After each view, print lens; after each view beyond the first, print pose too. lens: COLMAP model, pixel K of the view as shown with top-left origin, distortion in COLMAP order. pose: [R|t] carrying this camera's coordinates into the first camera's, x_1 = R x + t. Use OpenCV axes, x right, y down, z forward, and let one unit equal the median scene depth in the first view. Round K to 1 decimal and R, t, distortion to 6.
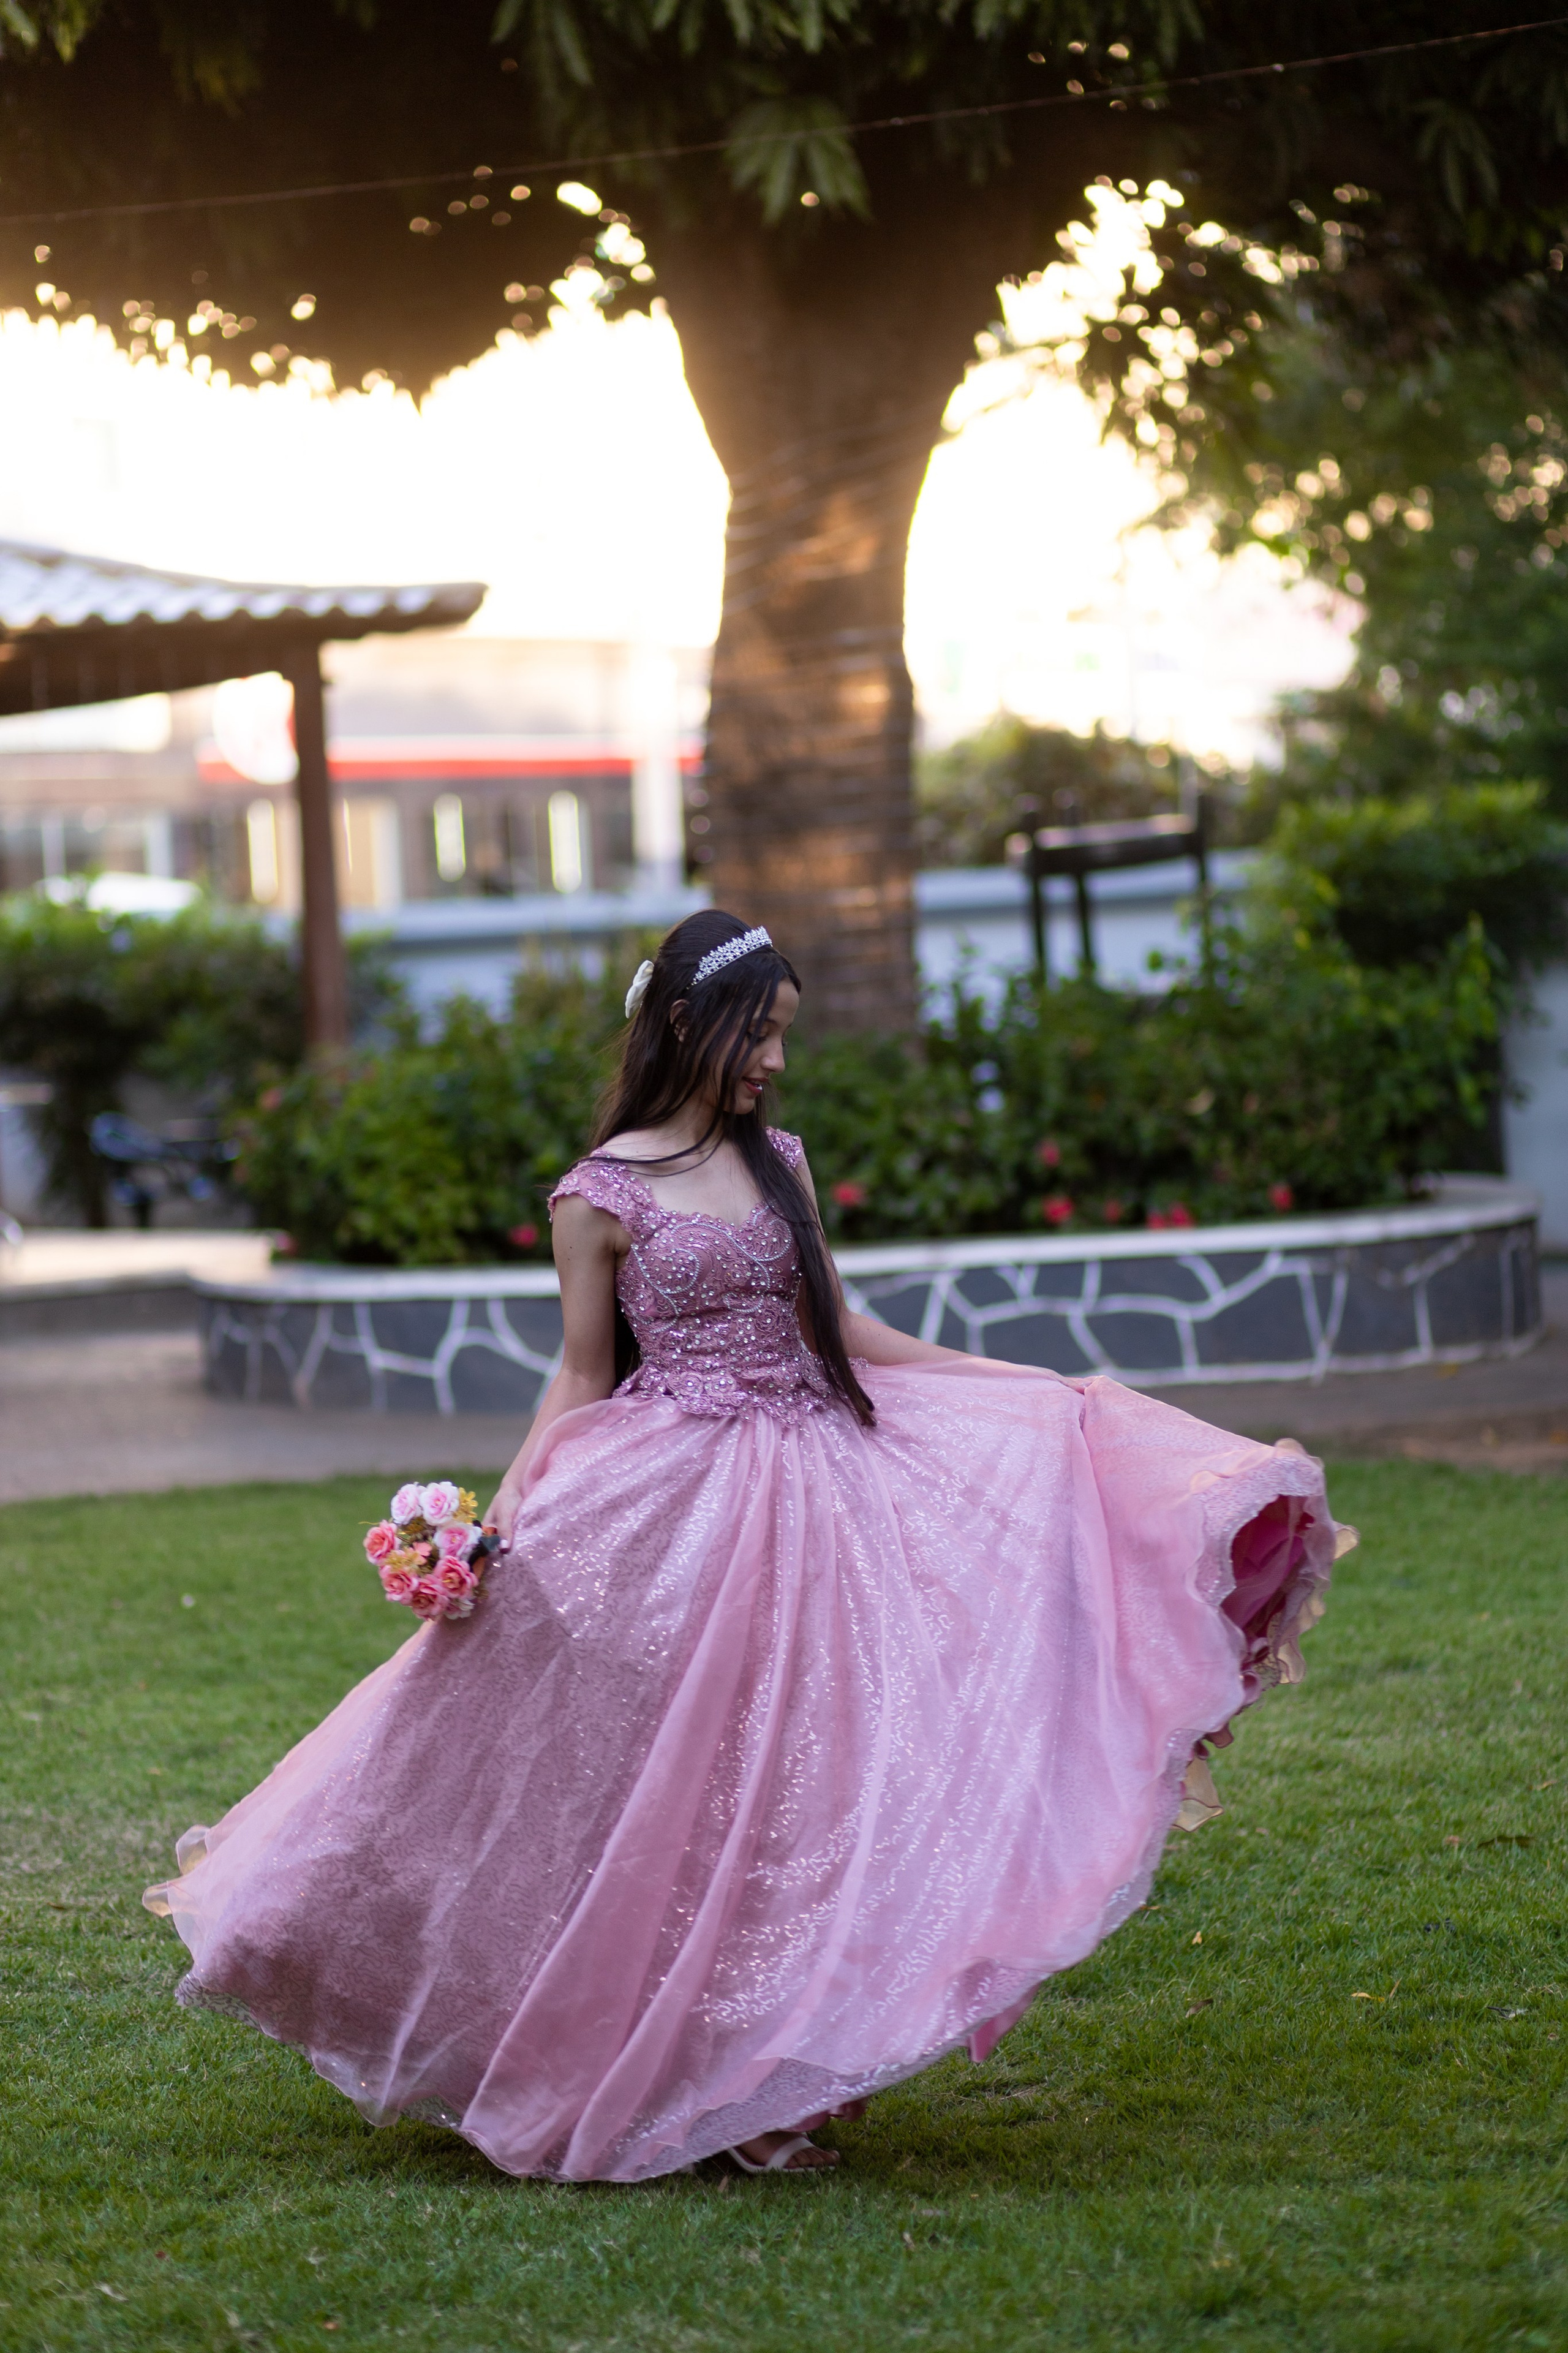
lens RADIAL K [[5671.9, 0, 783.2], [0, 5671.9, 1058.1], [0, 0, 1]] dist [0.538311, -10.435299]
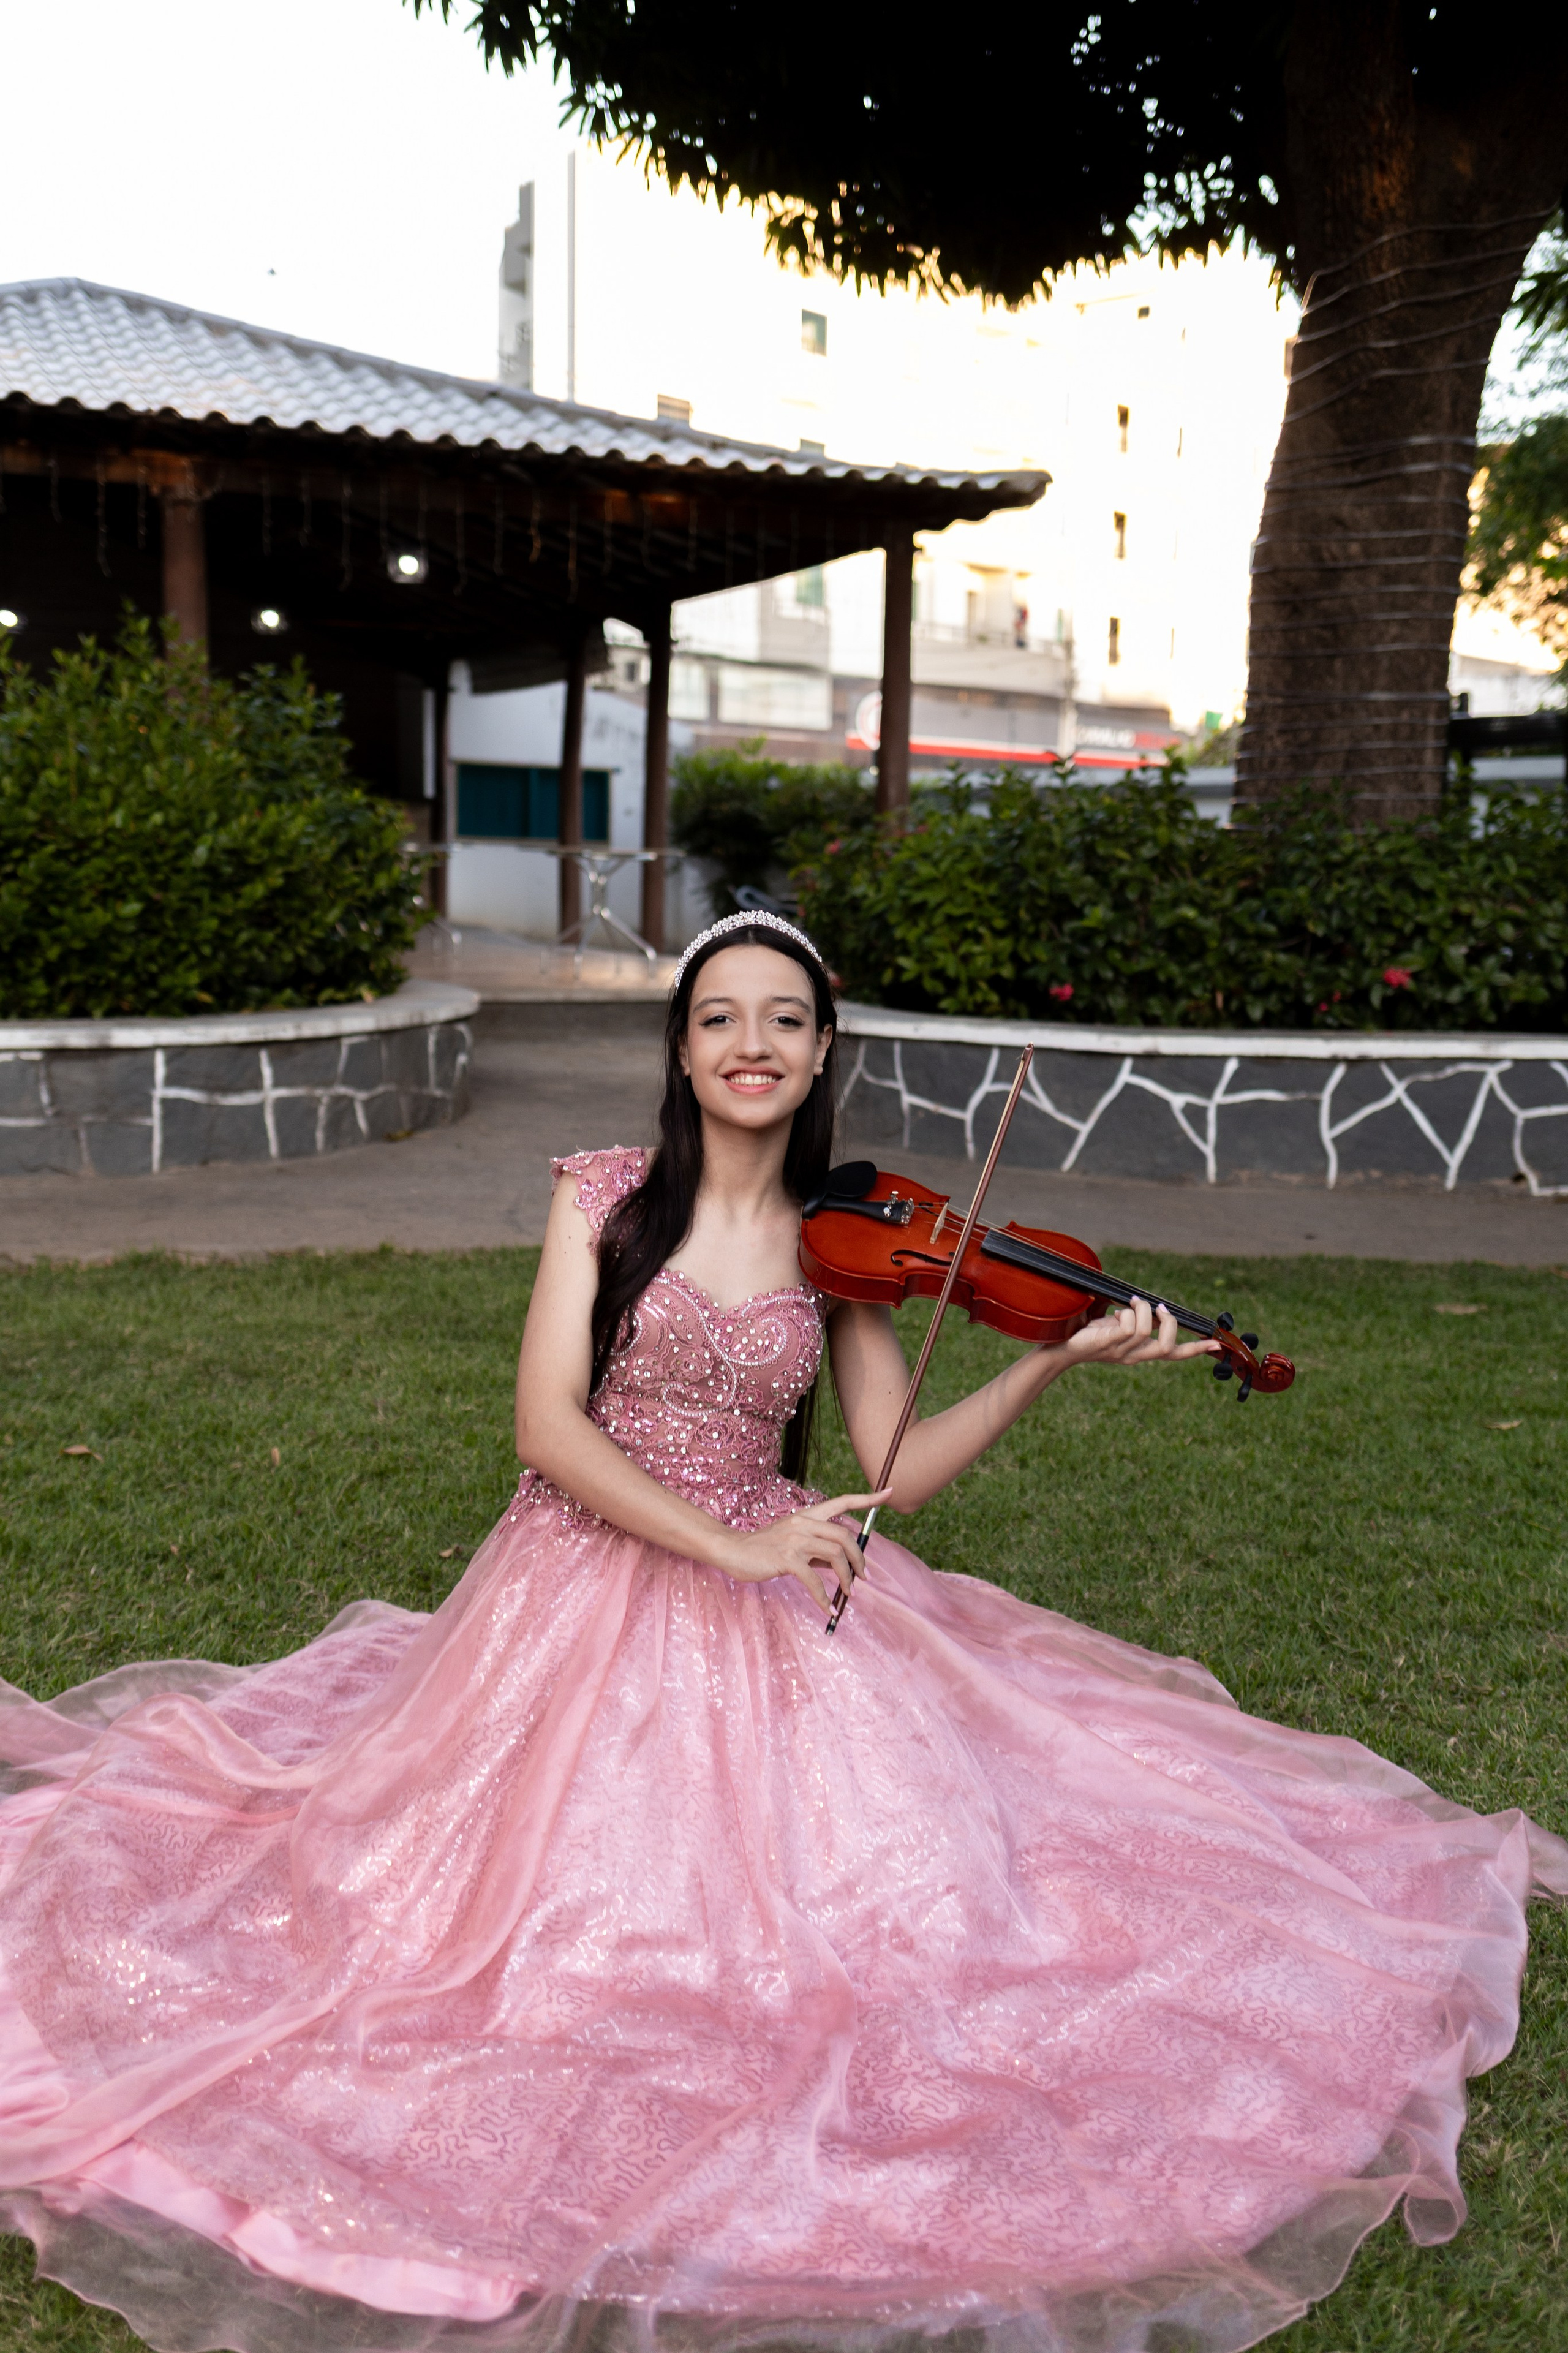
lens RADIAL K [[2409.7, 0, 727.9], [0, 2409.7, 1174.2], [0, 0, 1]] dist [0.006267, -0.001135]
pose [[0.985699, 0.093592, -0.140139, -0.040024], [-0.077020, 0.989862, 0.119339, 0.016309], [0.149887, -0.106839, 0.982914, 0.549858]]
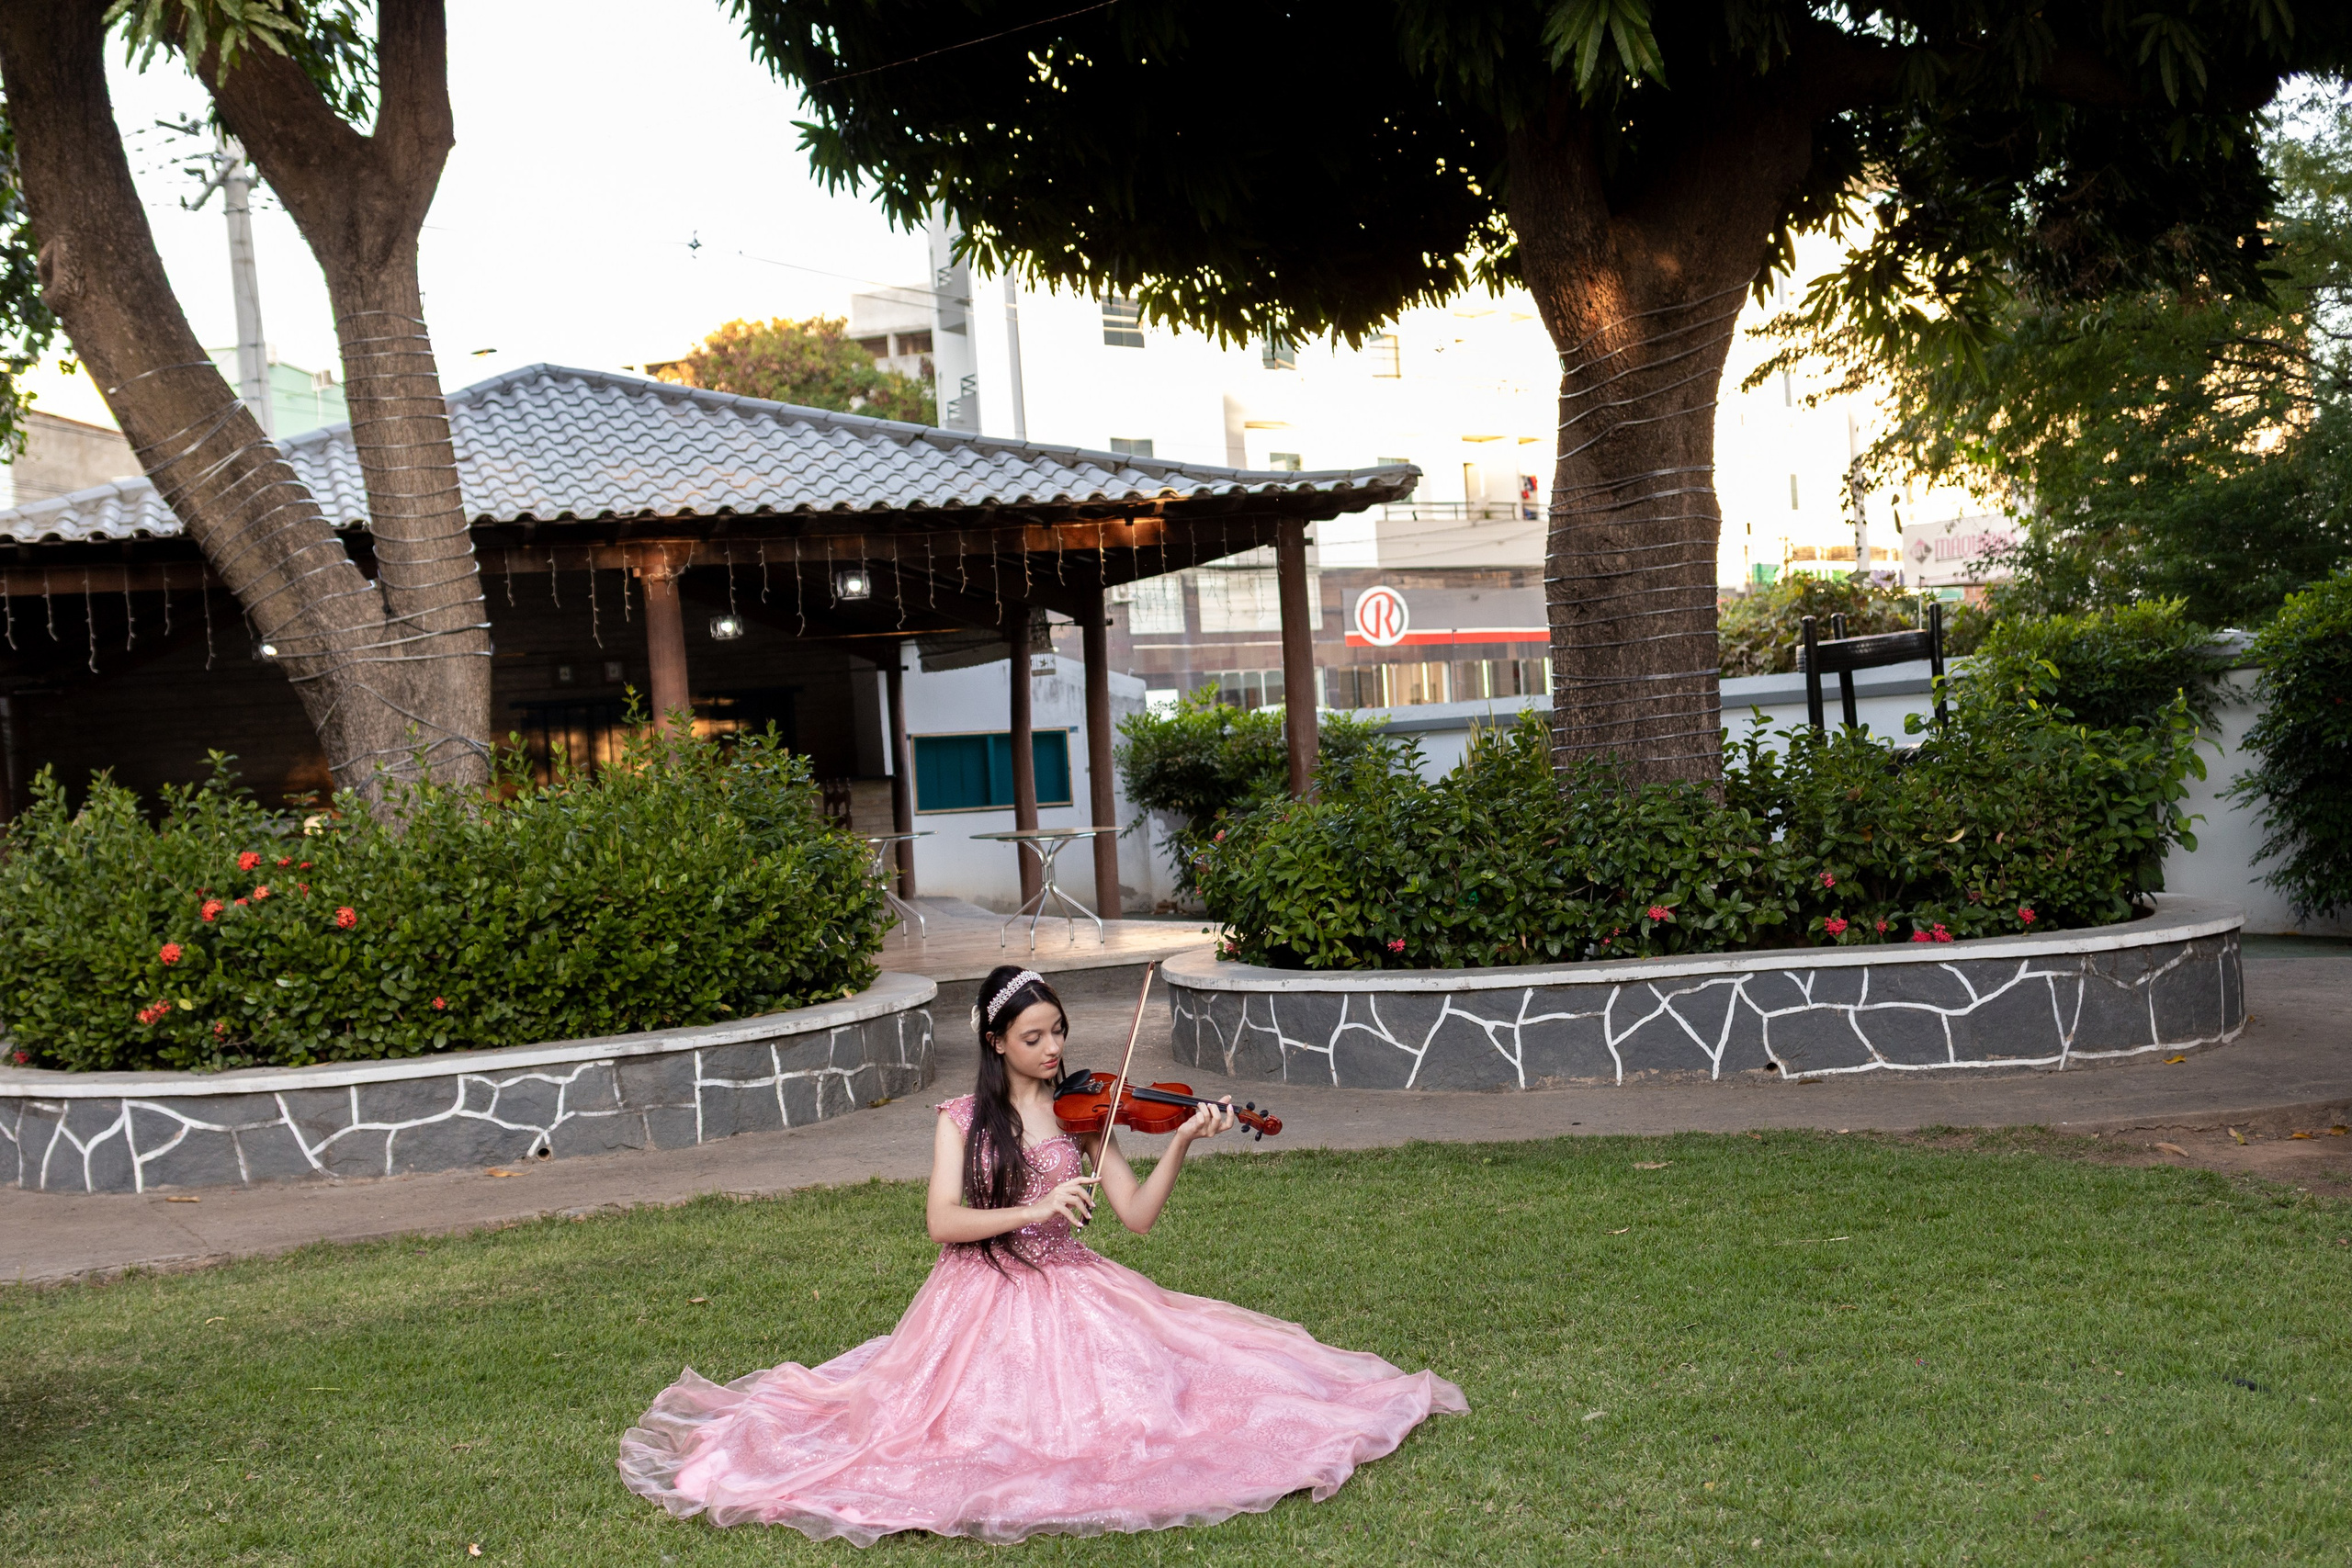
lens RADIAL K [[2816.6, 0, 1065.7], [0, 2816.6, 788.8], [0, 0, 1]] dist [0.071019, -0.009953]
pose [[0.977166, -0.009360, -0.212269, 0.015761], [0.009086, 0.999956, -0.002264, -0.002857], [0.212281, 0.000284, 0.977209, 0.359108]]
